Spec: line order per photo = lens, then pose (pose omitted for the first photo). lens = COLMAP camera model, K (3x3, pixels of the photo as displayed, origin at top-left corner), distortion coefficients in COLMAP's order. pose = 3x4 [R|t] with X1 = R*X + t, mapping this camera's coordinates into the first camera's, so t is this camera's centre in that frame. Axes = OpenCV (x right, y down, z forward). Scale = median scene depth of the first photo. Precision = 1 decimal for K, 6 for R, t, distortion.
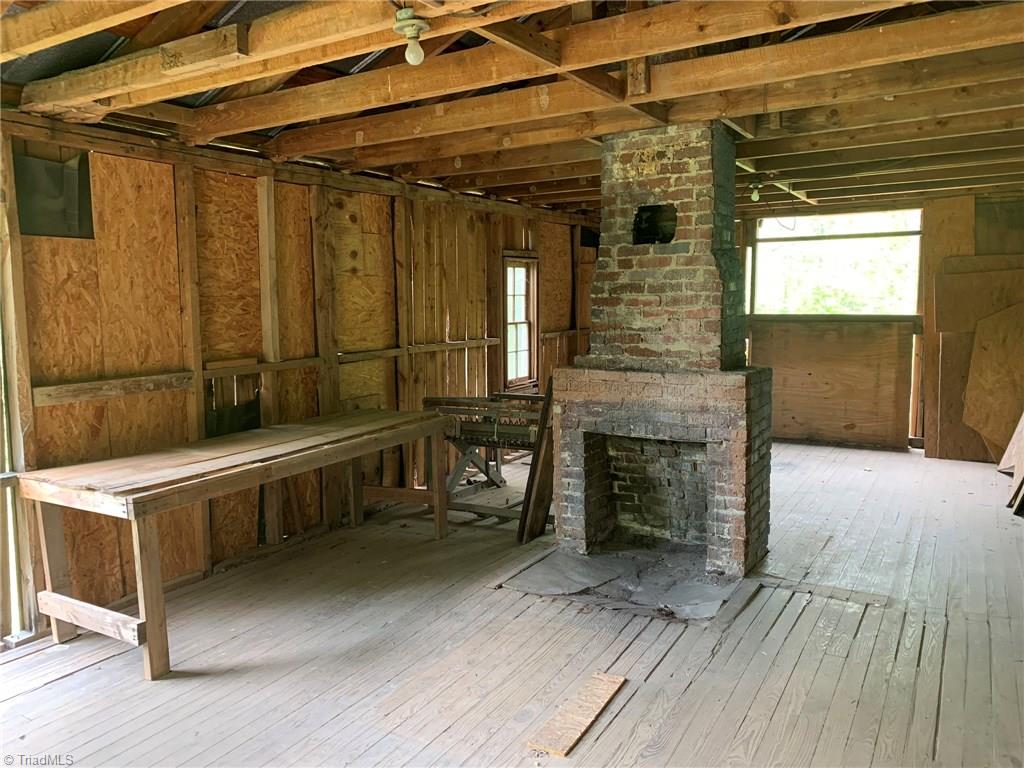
lens RADIAL K [[777.3, 0, 512.0], [0, 777.3, 384.0], [0, 0, 1]] dist [0.003797, 0.000116]
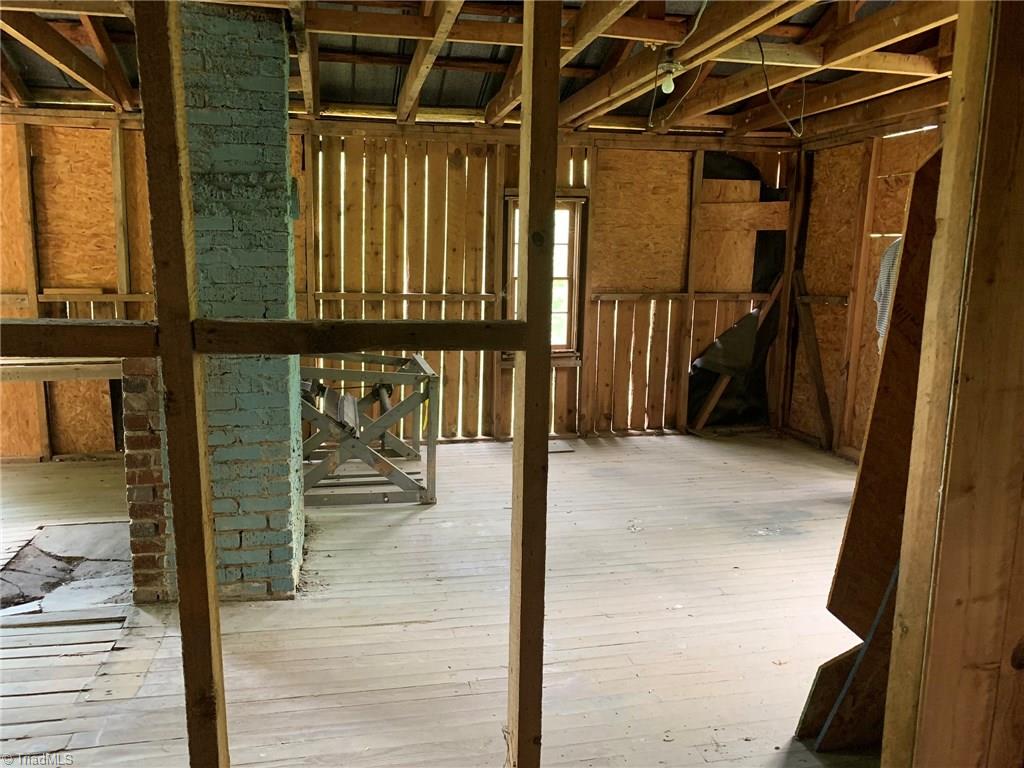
lens RADIAL K [[802.8, 0, 512.0], [0, 802.8, 384.0], [0, 0, 1]] dist [0.006994, 0.006580]
pose [[0.674613, 0.149826, -0.722807, 0.991843], [-0.106982, 0.988691, 0.105091, -0.086631], [0.730378, 0.006432, 0.683012, 0.646743]]
